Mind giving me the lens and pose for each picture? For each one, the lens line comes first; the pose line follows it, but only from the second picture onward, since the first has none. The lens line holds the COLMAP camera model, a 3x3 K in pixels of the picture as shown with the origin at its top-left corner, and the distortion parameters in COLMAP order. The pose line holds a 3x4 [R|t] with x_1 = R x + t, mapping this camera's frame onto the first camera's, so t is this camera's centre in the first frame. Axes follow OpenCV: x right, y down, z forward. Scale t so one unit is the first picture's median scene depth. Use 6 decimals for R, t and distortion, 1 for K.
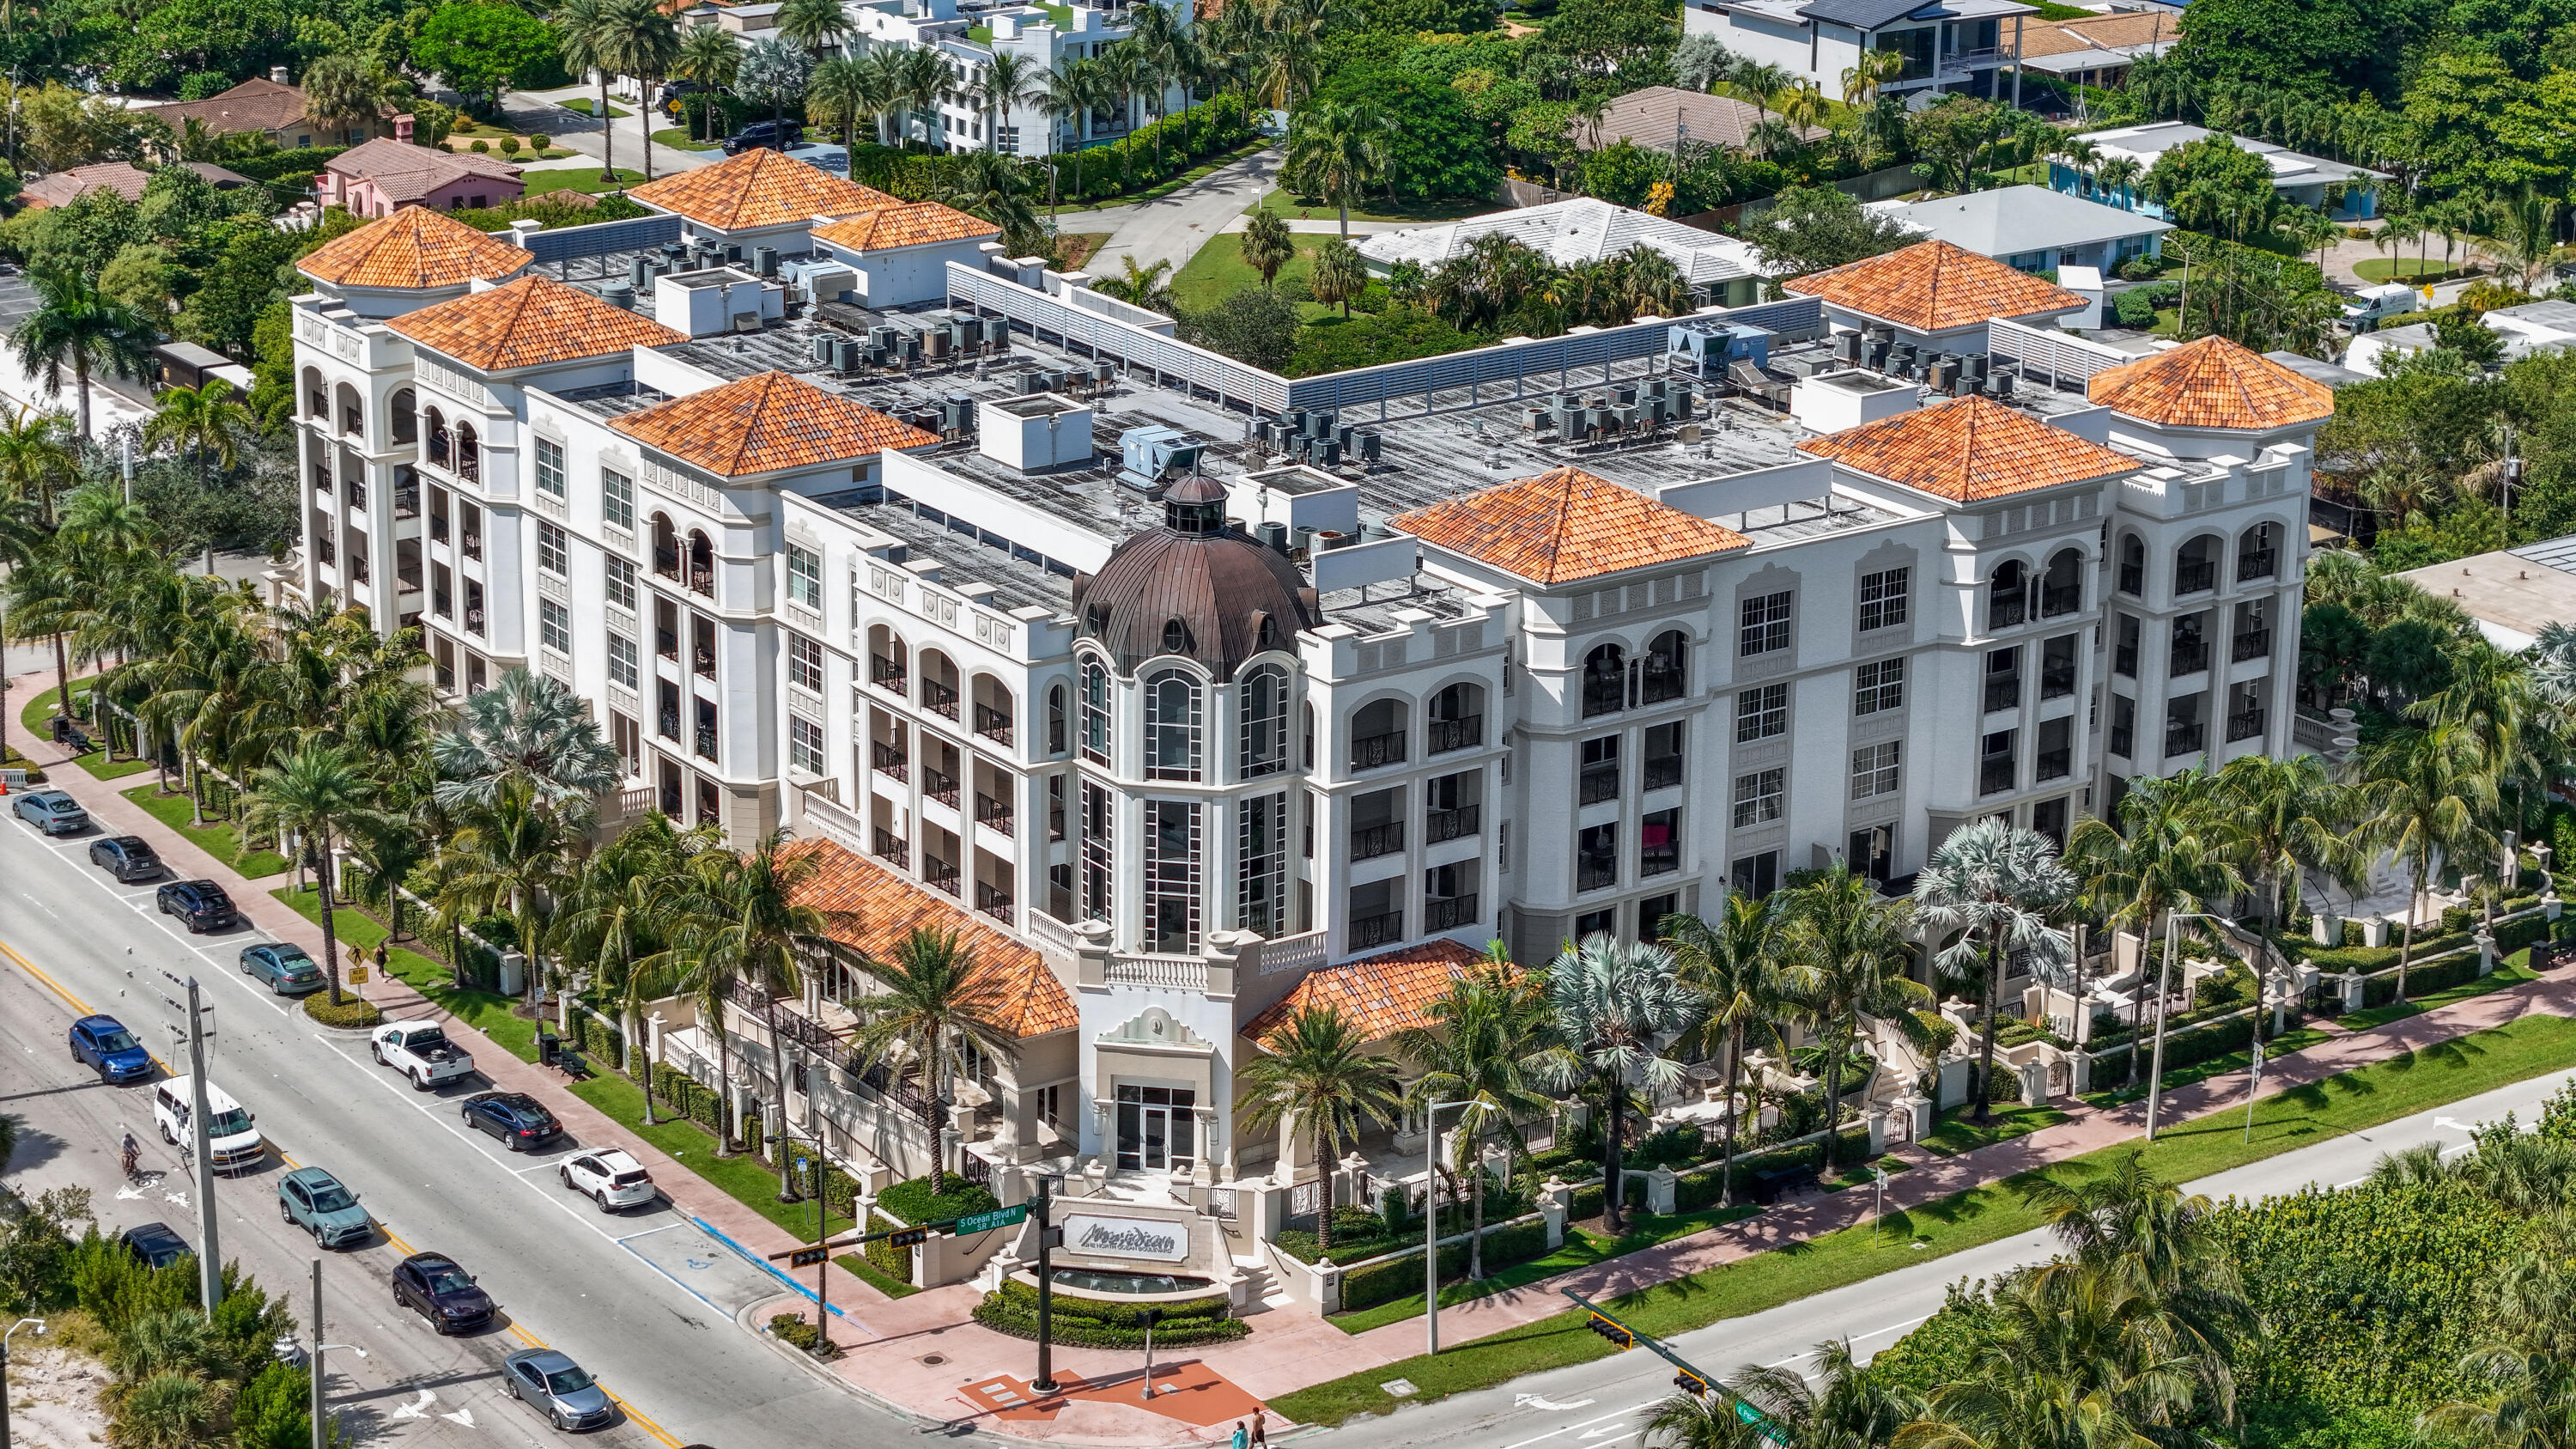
lens RADIAL K [[5458.4, 0, 1288.0], [0, 5458.4, 724.5], [0, 0, 1]] dist [-0.423043, 3.570673]
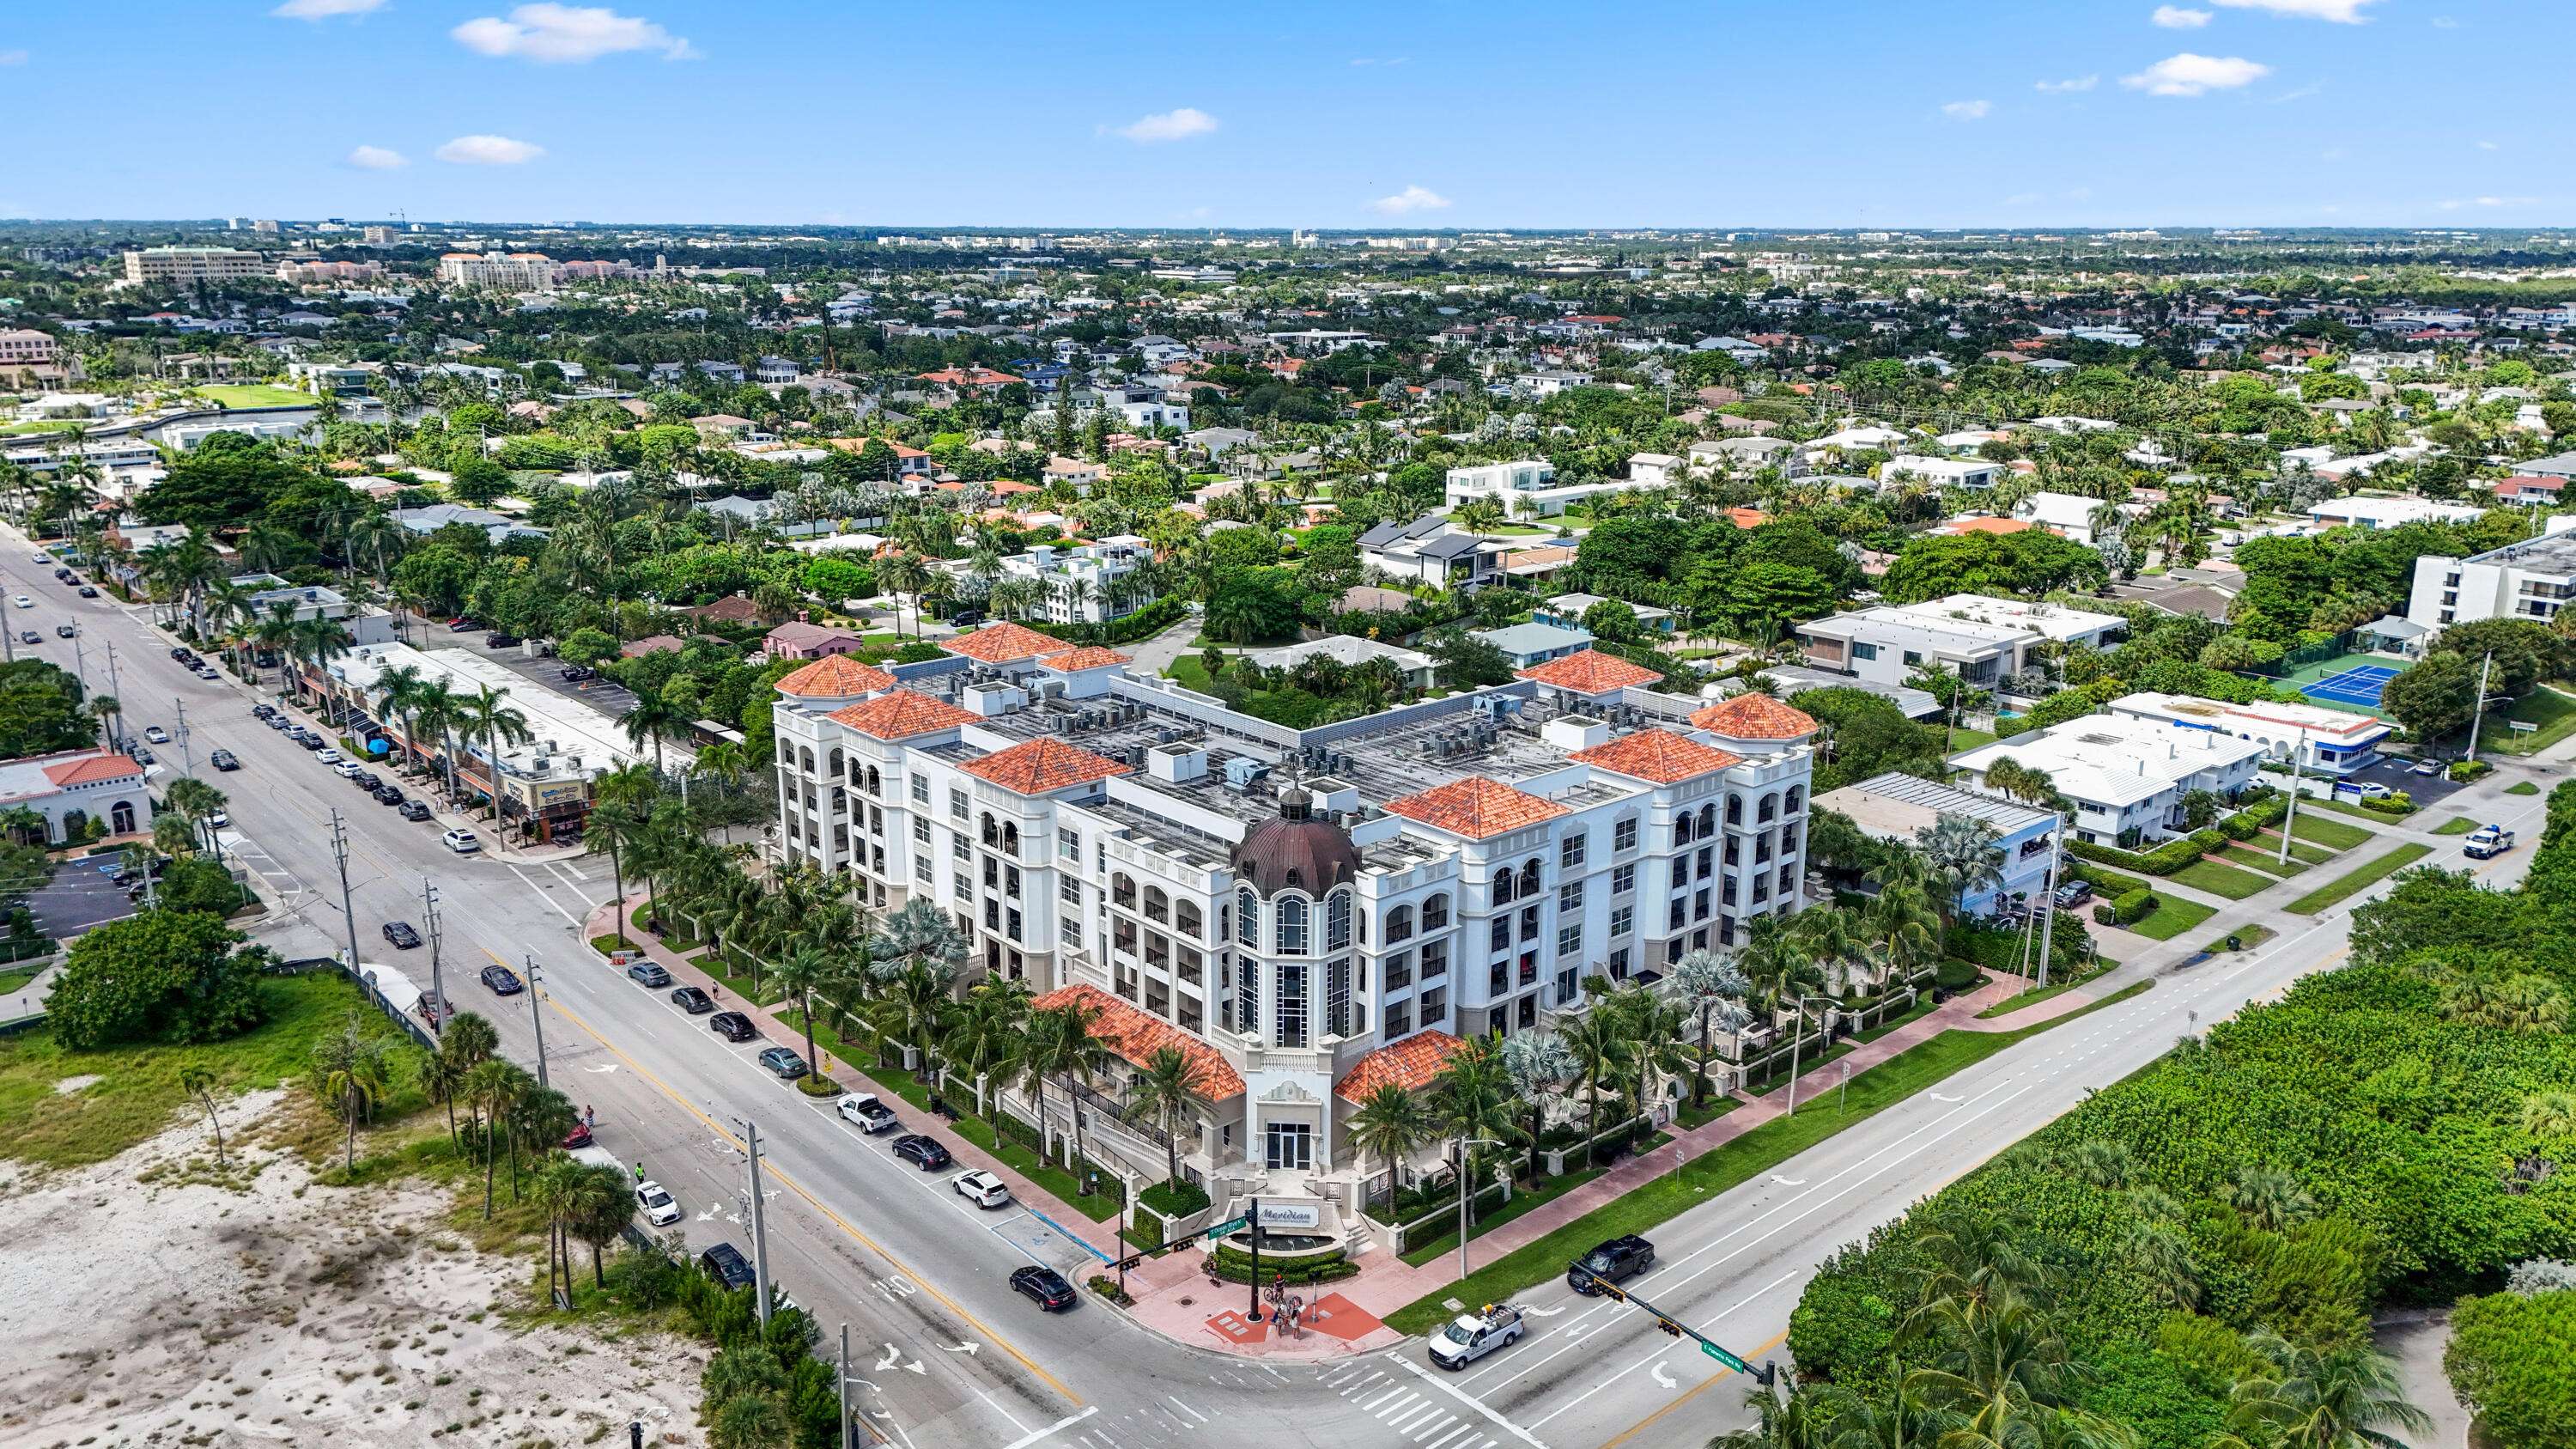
lens RADIAL K [[1896.8, 0, 1288.0], [0, 1896.8, 724.5], [0, 0, 1]] dist [0.104782, -0.001838]
pose [[0.993702, -0.034239, 0.106695, -0.080372], [0.039471, 0.998100, -0.047322, -0.033974], [-0.104872, 0.051235, 0.993165, 0.320670]]
